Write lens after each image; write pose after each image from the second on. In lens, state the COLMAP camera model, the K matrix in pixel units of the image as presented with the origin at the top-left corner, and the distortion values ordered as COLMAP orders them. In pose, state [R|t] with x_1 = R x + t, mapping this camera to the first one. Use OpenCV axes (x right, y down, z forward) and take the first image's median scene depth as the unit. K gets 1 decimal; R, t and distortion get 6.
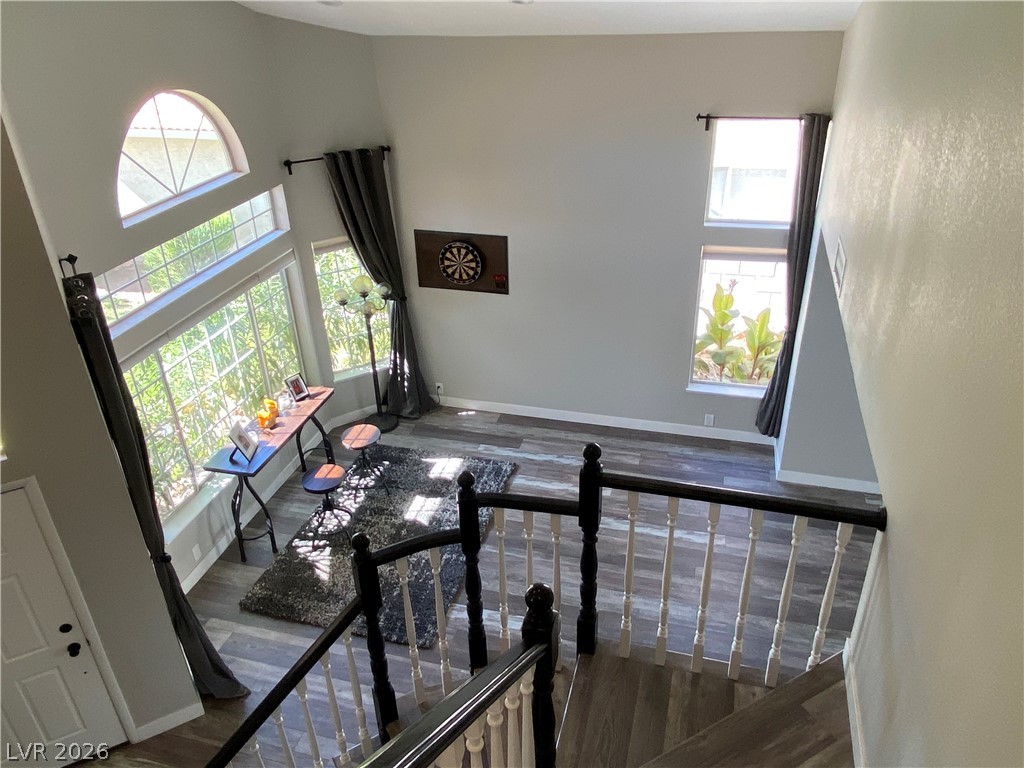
lens RADIAL K [[758.0, 0, 512.4], [0, 758.0, 383.1], [0, 0, 1]] dist [0.092181, -0.114842]
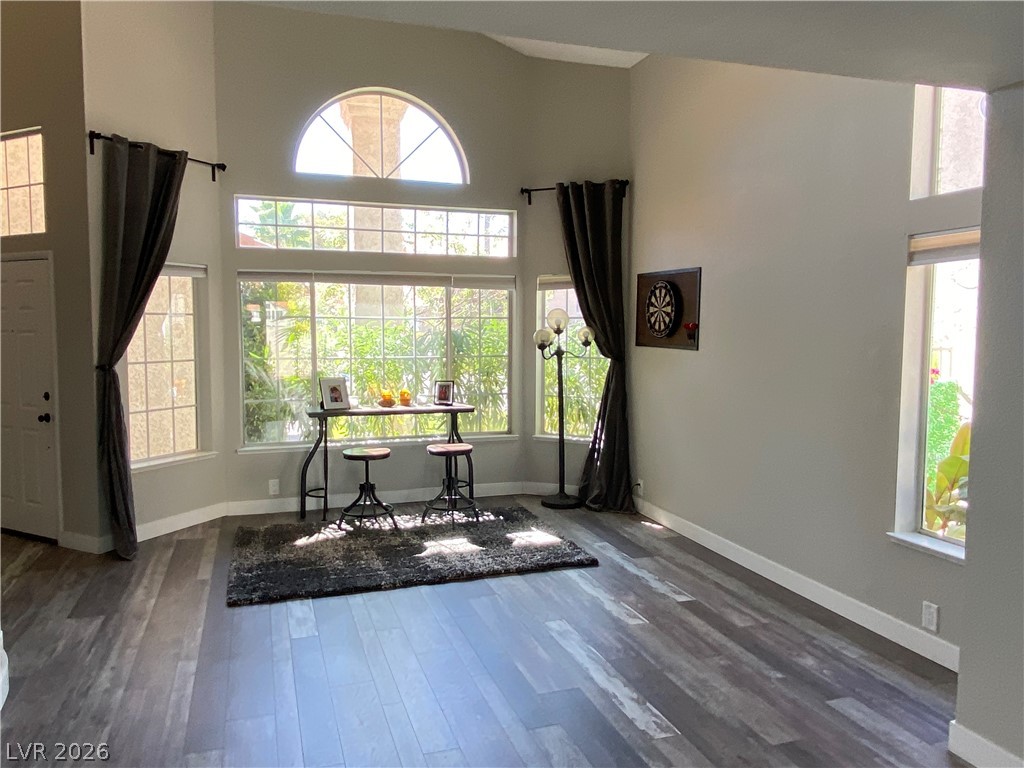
lens RADIAL K [[758.0, 0, 512.8], [0, 758.0, 382.0], [0, 0, 1]] dist [0.092181, -0.114842]
pose [[0.560998, 0.099614, -0.821802, 0.505562], [-0.424577, 0.886841, -0.182338, 0.120042], [0.710644, 0.451210, 0.539810, 0.499786]]
